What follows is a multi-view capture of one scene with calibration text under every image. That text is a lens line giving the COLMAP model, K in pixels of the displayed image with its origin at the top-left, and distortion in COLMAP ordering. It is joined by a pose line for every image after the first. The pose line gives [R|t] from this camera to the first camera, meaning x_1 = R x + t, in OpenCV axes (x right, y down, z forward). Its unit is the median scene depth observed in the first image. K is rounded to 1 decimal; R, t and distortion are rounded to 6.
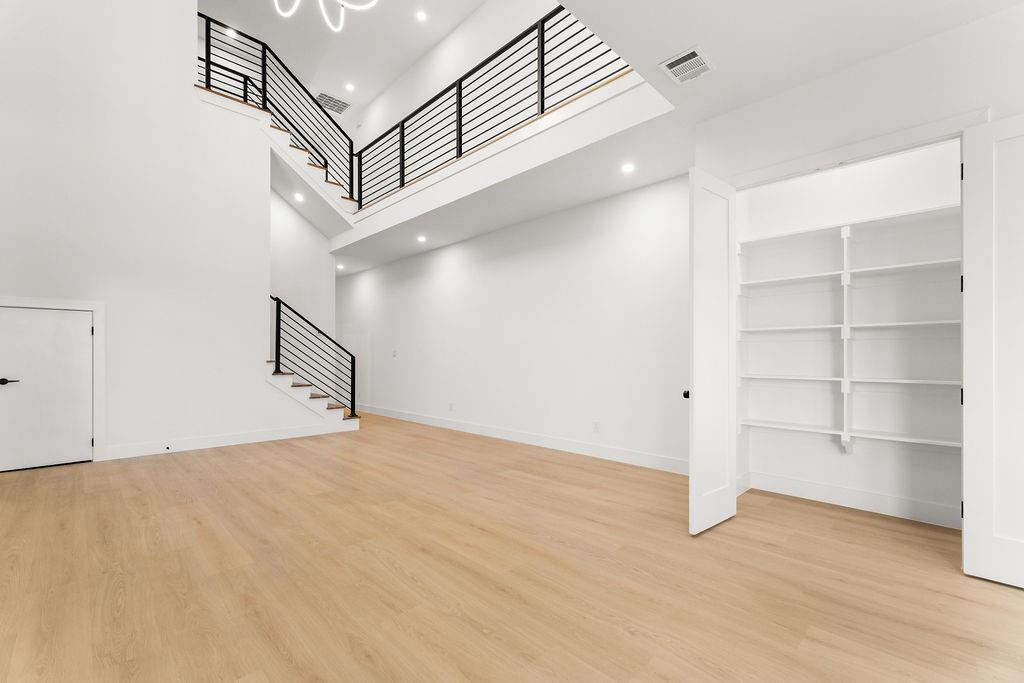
lens RADIAL K [[440.5, 0, 510.1], [0, 440.5, 356.1], [0, 0, 1]] dist [0.014154, -0.000120]
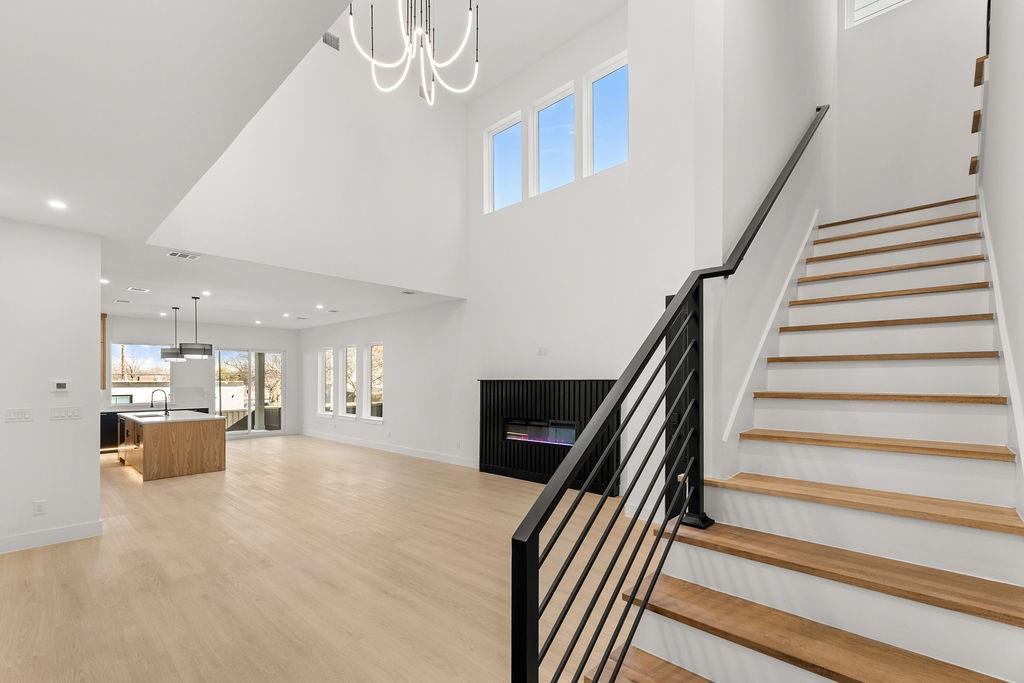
lens RADIAL K [[446.3, 0, 508.7], [0, 446.3, 374.7], [0, 0, 1]] dist [-0.000381, -0.000148]
pose [[-0.998696, 0.000833, -0.051045, -0.485977], [0.001447, 0.999927, -0.011989, -0.073455], [0.051031, -0.012047, -0.998624, 1.643349]]
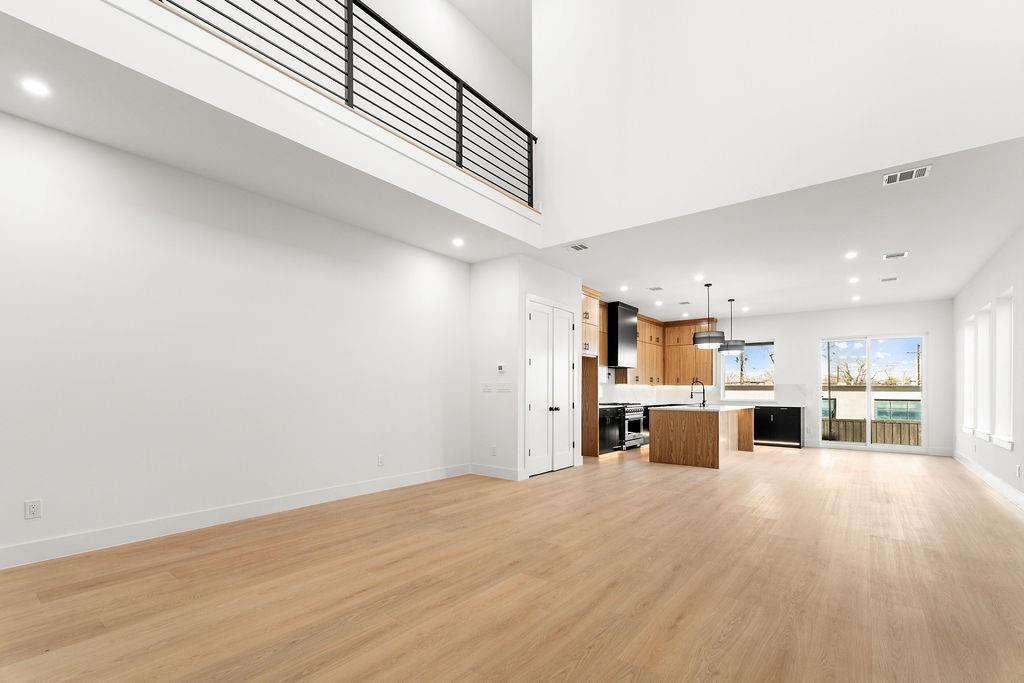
lens RADIAL K [[452.5, 0, 510.8], [0, 452.5, 391.9], [0, 0, 1]] dist [0.003073, 0.000423]
pose [[-0.132488, -0.003038, 0.991180, -0.894538], [-0.006232, 0.999978, 0.002232, -0.000621], [-0.991165, -0.005882, -0.132504, 0.876343]]
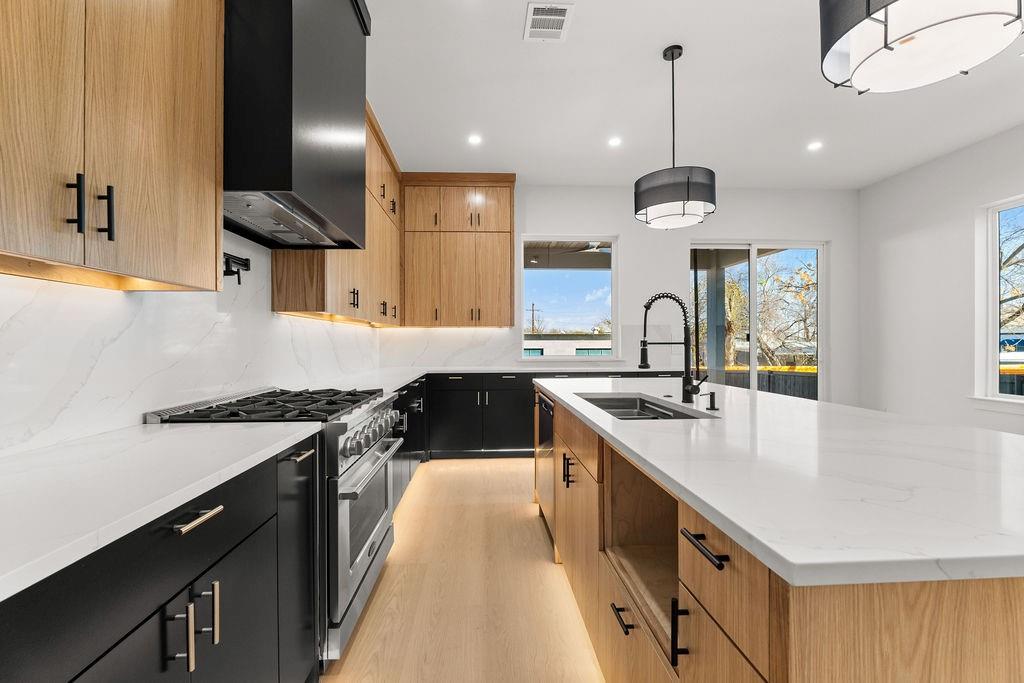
lens RADIAL K [[442.9, 0, 507.2], [0, 442.9, 341.4], [0, 0, 1]] dist [0.000005, 0.000015]
pose [[-0.752533, 0.004207, 0.658541, 0.557119], [0.003769, 0.999991, -0.002081, 0.000516], [-0.658544, 0.000916, -0.752542, 0.333677]]
